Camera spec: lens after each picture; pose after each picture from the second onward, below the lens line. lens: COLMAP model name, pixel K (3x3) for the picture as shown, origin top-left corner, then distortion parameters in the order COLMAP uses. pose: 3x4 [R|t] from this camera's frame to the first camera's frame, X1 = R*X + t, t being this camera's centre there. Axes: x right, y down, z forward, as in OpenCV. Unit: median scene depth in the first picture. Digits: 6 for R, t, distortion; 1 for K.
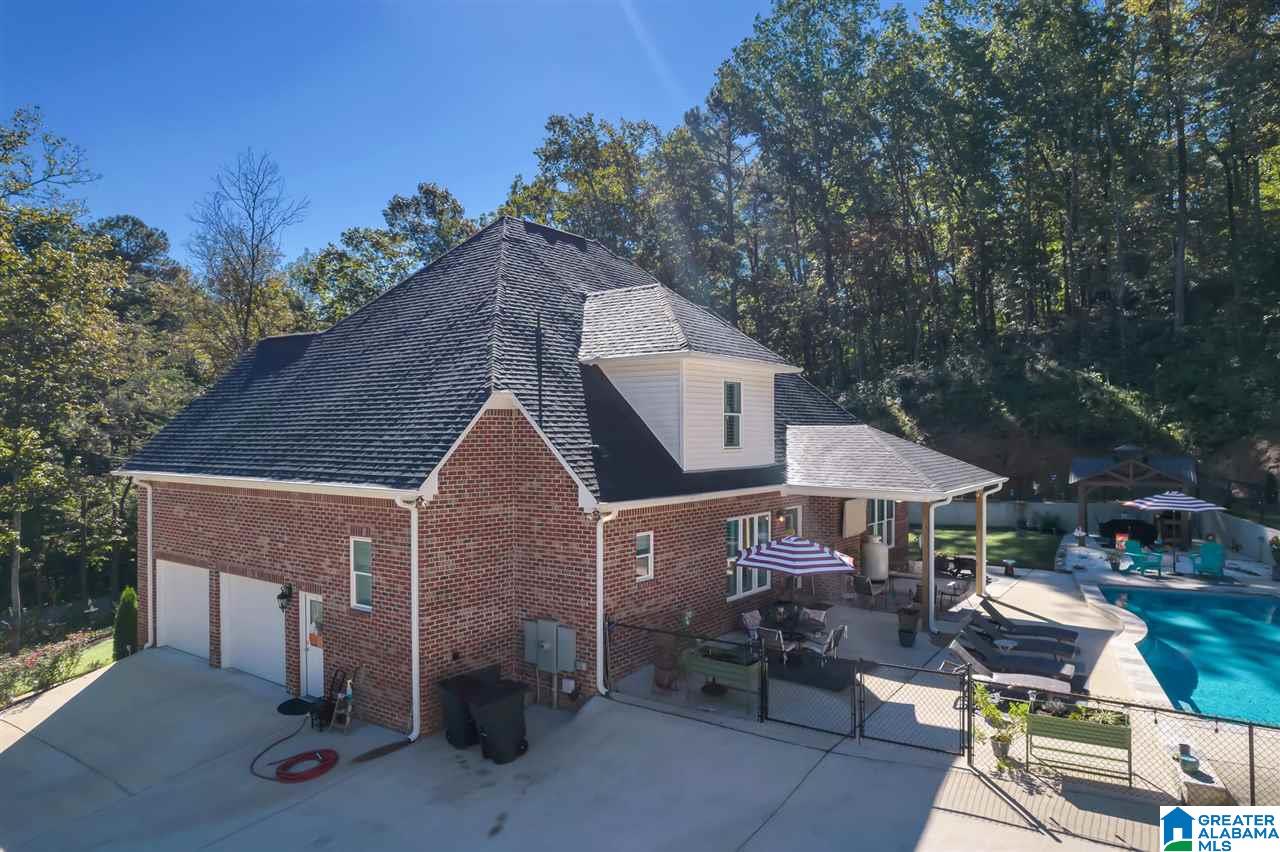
lens RADIAL K [[821.4, 0, 639.0], [0, 821.4, 431.8], [0, 0, 1]] dist [-0.077048, 0.072652]
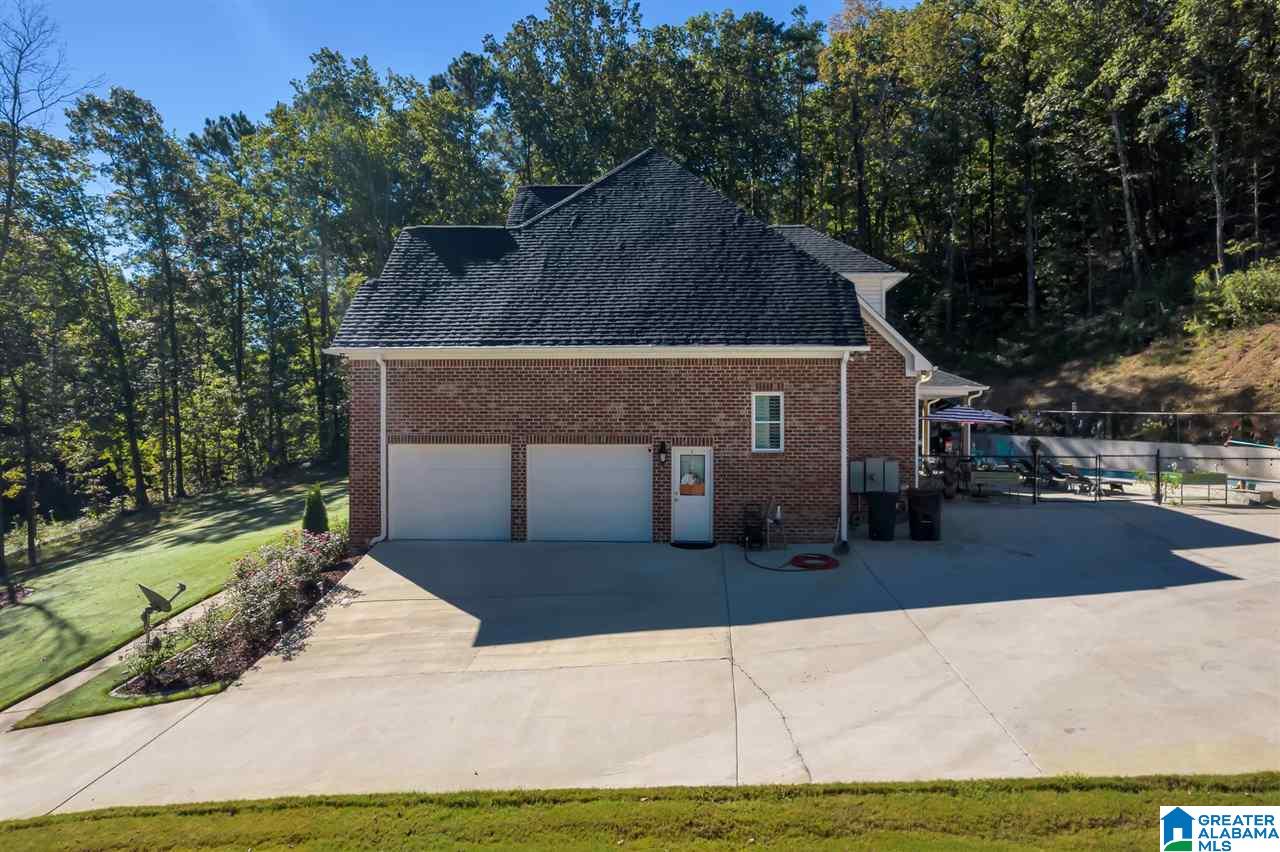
lens RADIAL K [[821.4, 0, 639.0], [0, 821.4, 431.8], [0, 0, 1]] dist [-0.077048, 0.072652]
pose [[0.843432, 0.005476, 0.537208, -0.945958], [-0.007973, 0.999966, 0.002325, 0.153143], [-0.537176, -0.006244, 0.843447, 0.061047]]
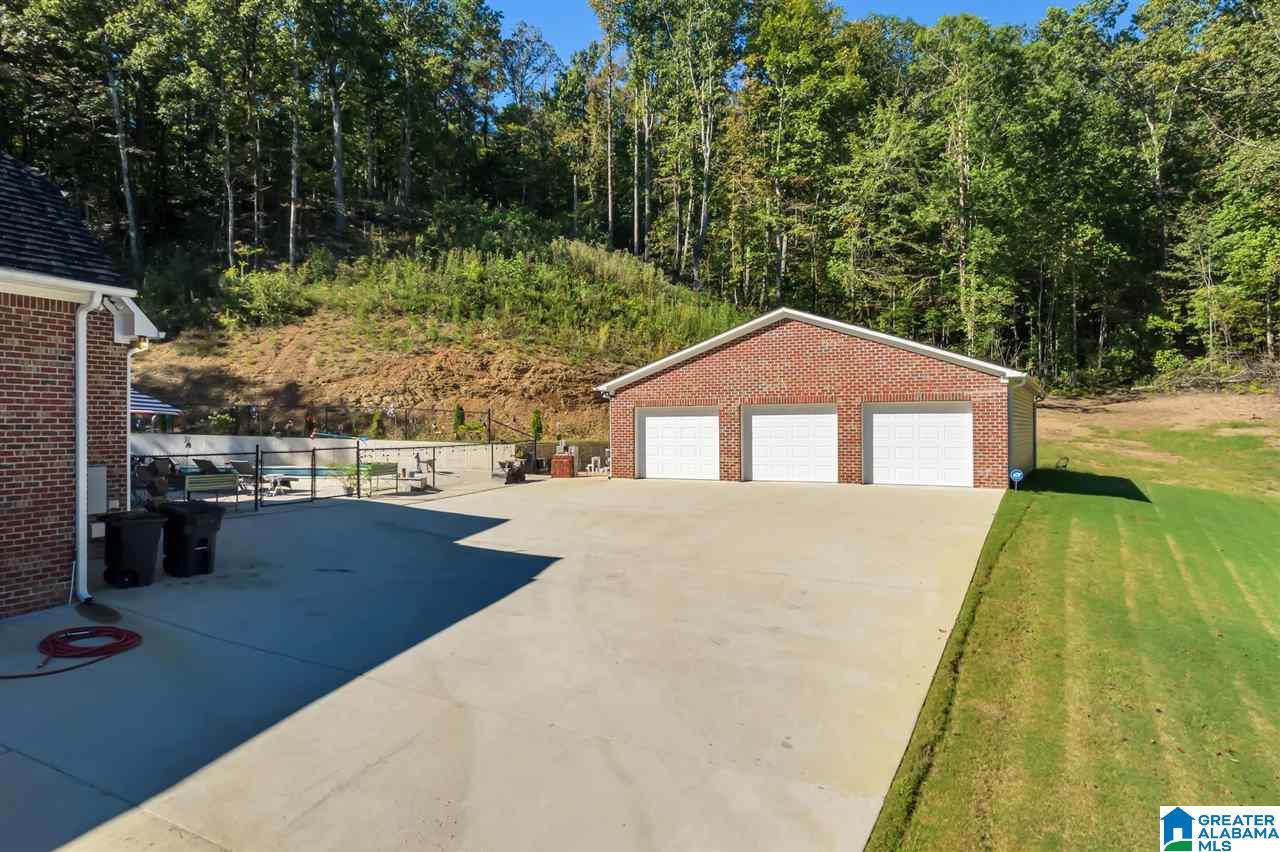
lens RADIAL K [[822.5, 0, 634.2], [0, 822.5, 419.5], [0, 0, 1]] dist [-0.072519, 0.070005]
pose [[-0.218716, 0.012658, 0.975707, -0.887124], [-0.000321, 0.999915, -0.013044, 0.159297], [-0.975789, -0.003166, -0.218693, 0.488460]]
